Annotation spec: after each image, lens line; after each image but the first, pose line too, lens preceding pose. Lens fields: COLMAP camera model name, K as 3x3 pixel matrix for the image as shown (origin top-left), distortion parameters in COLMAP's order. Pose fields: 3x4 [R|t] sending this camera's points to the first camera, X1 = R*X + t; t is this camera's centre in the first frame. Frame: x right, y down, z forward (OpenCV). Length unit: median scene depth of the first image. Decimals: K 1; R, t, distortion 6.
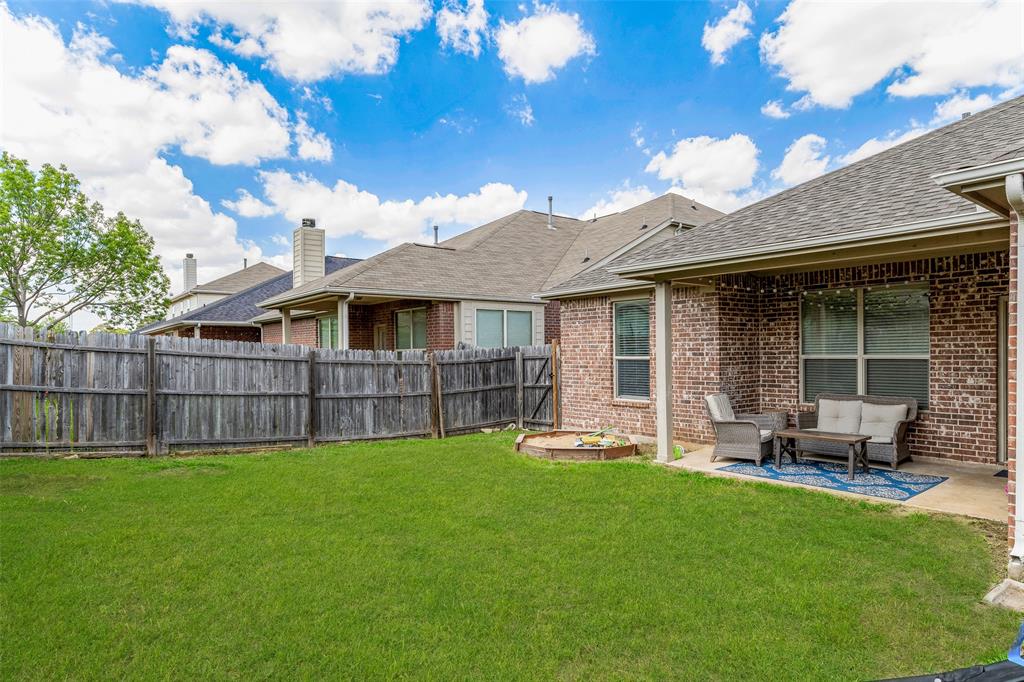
lens RADIAL K [[587.1, 0, 513.9], [0, 587.1, 346.9], [0, 0, 1]] dist [-0.017929, -0.000500]
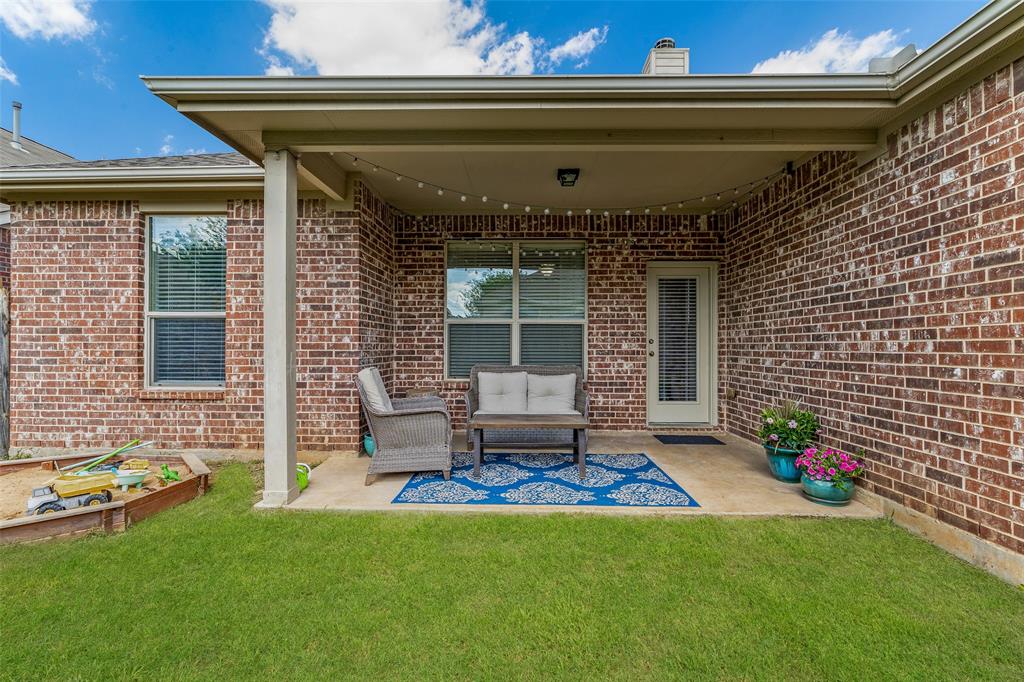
lens RADIAL K [[456.7, 0, 517.7], [0, 456.7, 345.1], [0, 0, 1]] dist [-0.001256, -0.000281]
pose [[0.638045, 0.012979, 0.769890, 0.073250], [-0.017213, 0.999848, -0.002590, 0.049898], [-0.769807, -0.011600, 0.638172, 0.525527]]
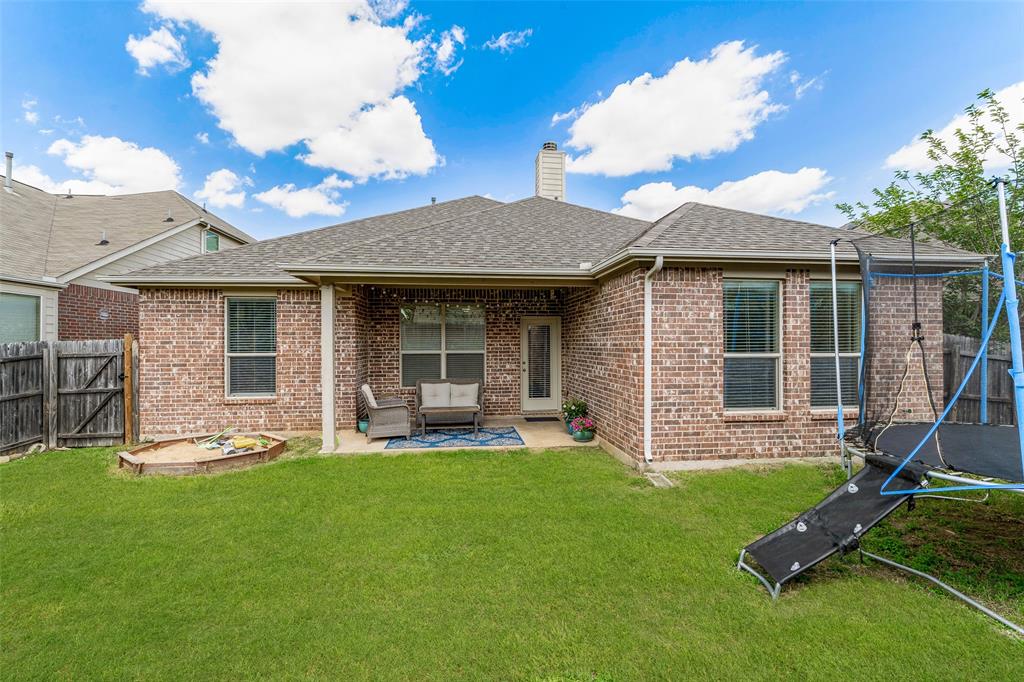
lens RADIAL K [[456.7, 0, 510.0], [0, 456.7, 339.8], [0, 0, 1]] dist [-0.001256, -0.000281]
pose [[0.530642, 0.014895, 0.847465, -0.249196], [-0.008040, 0.999889, -0.012540, -0.000315], [-0.847558, -0.000159, 0.530703, 0.246092]]
